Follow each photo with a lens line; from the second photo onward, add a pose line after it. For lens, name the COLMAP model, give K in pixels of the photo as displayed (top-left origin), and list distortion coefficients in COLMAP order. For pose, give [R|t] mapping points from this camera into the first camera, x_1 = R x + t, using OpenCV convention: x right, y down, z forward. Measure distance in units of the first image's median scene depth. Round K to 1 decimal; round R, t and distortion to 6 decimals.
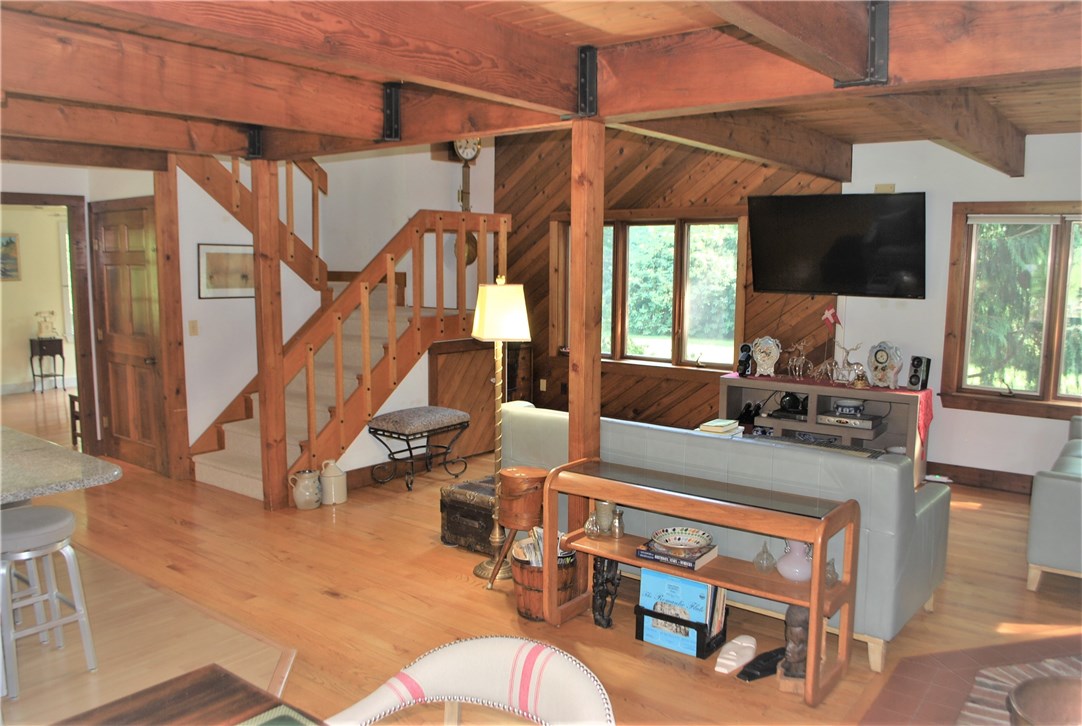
lens RADIAL K [[870.3, 0, 547.5], [0, 870.3, 375.3], [0, 0, 1]] dist [-0.071892, 0.002188]
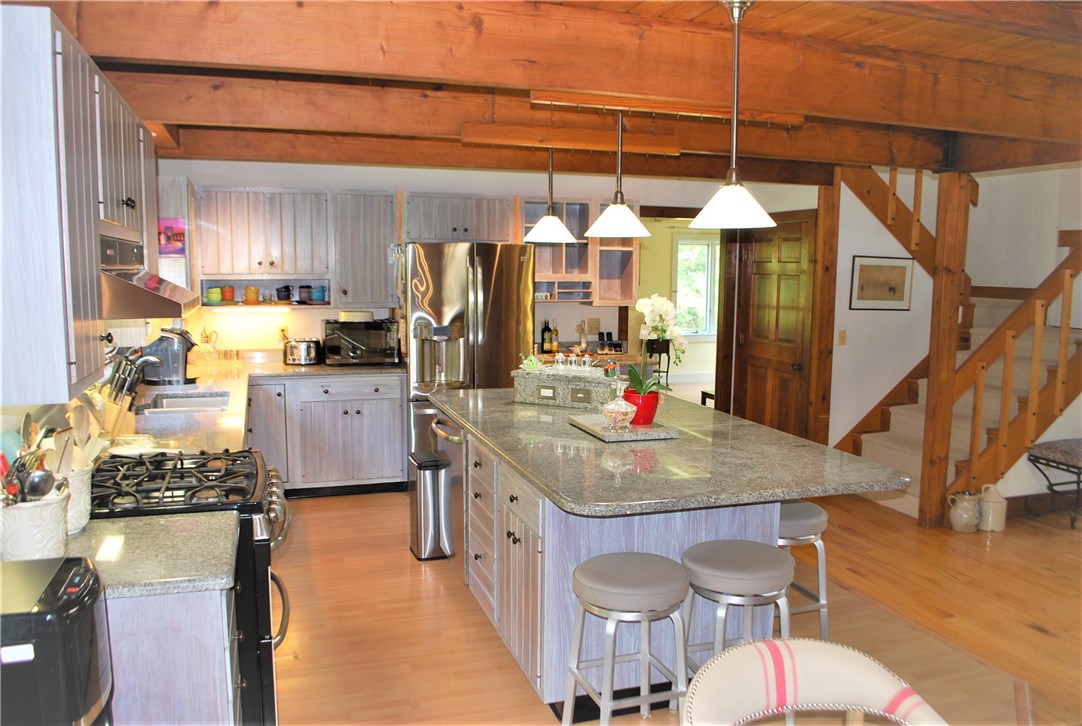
lens RADIAL K [[870.3, 0, 547.5], [0, 870.3, 375.3], [0, 0, 1]] dist [-0.071892, 0.002188]
pose [[0.836602, 0.073395, -0.542872, -0.154340], [-0.079766, 0.996743, 0.011833, 0.005742], [0.541973, 0.033404, 0.839732, -0.055786]]
